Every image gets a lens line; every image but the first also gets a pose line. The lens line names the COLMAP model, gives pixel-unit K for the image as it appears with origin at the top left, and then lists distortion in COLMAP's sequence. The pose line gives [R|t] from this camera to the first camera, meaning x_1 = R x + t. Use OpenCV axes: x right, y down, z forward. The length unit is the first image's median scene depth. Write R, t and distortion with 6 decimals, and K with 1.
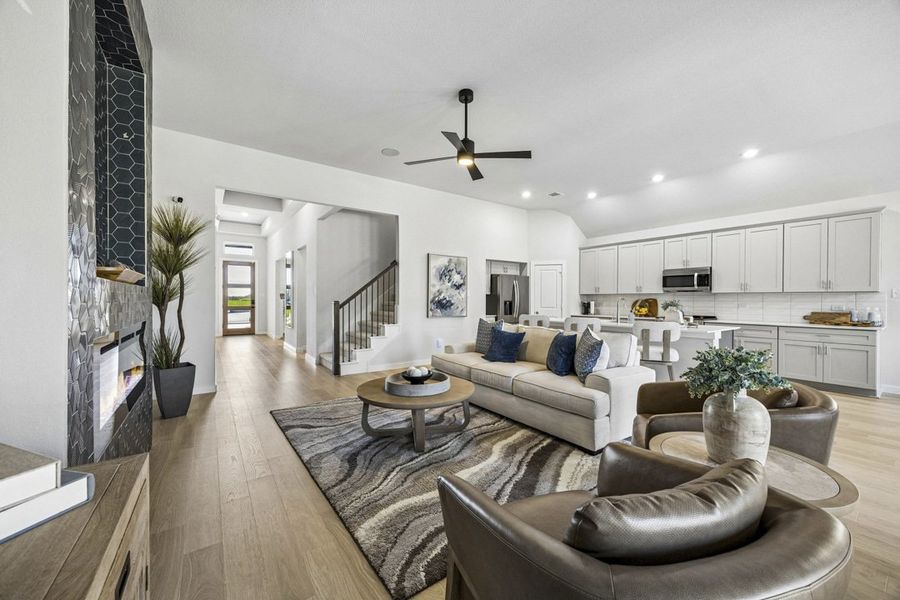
lens RADIAL K [[341.4, 0, 447.7], [0, 341.4, 299.4], [0, 0, 1]] dist [0.000616, 0.000360]
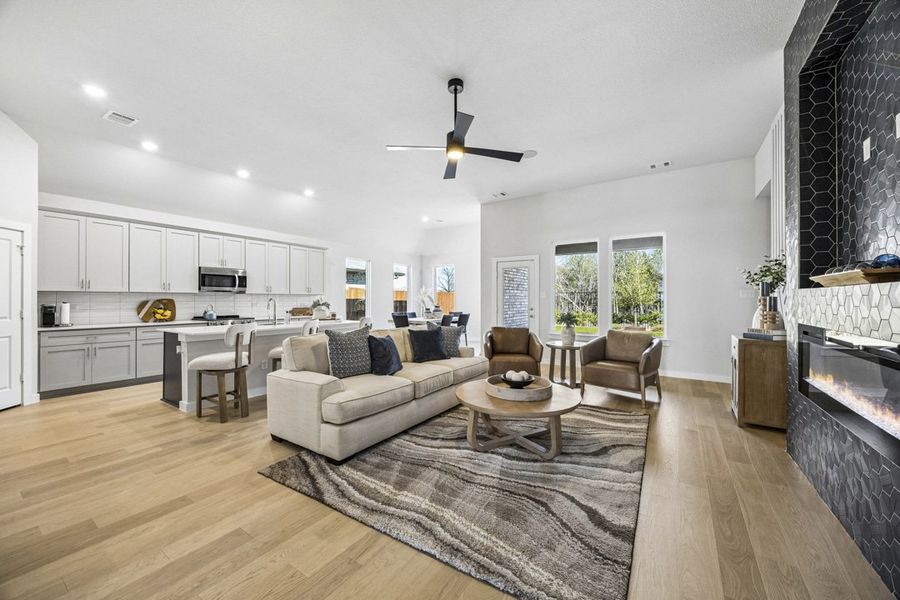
lens RADIAL K [[343.2, 0, 447.2], [0, 343.2, 297.2], [0, 0, 1]] dist [-0.001252, -0.000330]
pose [[-0.357408, 0.002019, 0.933946, -0.442175], [0.000313, 0.999998, -0.002042, -0.004956], [-0.933948, -0.000438, -0.357408, 0.731606]]
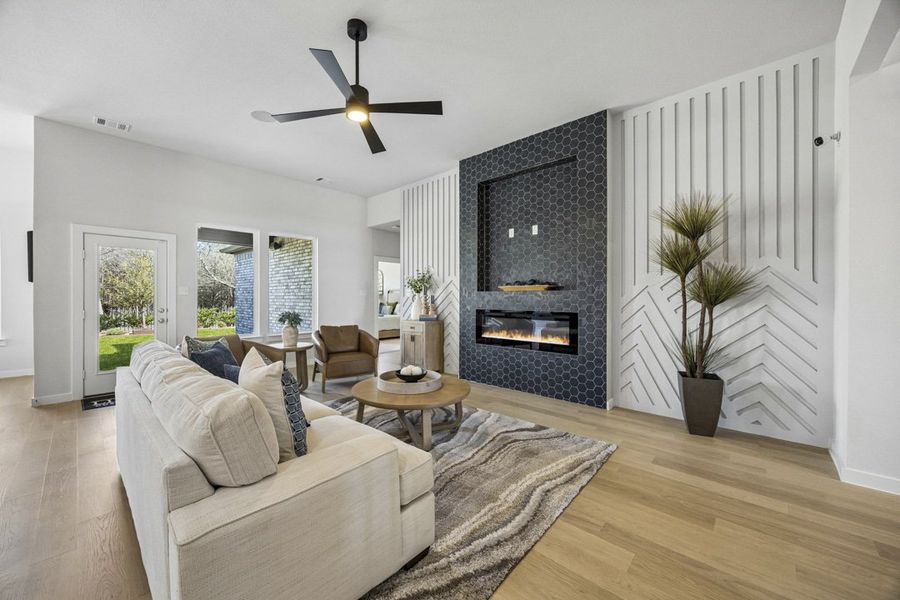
lens RADIAL K [[343.2, 0, 447.2], [0, 343.2, 297.2], [0, 0, 1]] dist [-0.001252, -0.000330]
pose [[-0.977160, -0.003254, -0.212480, 0.010665], [-0.003906, 0.999989, 0.002652, -0.004219], [0.212469, 0.003421, -0.977162, 0.958913]]
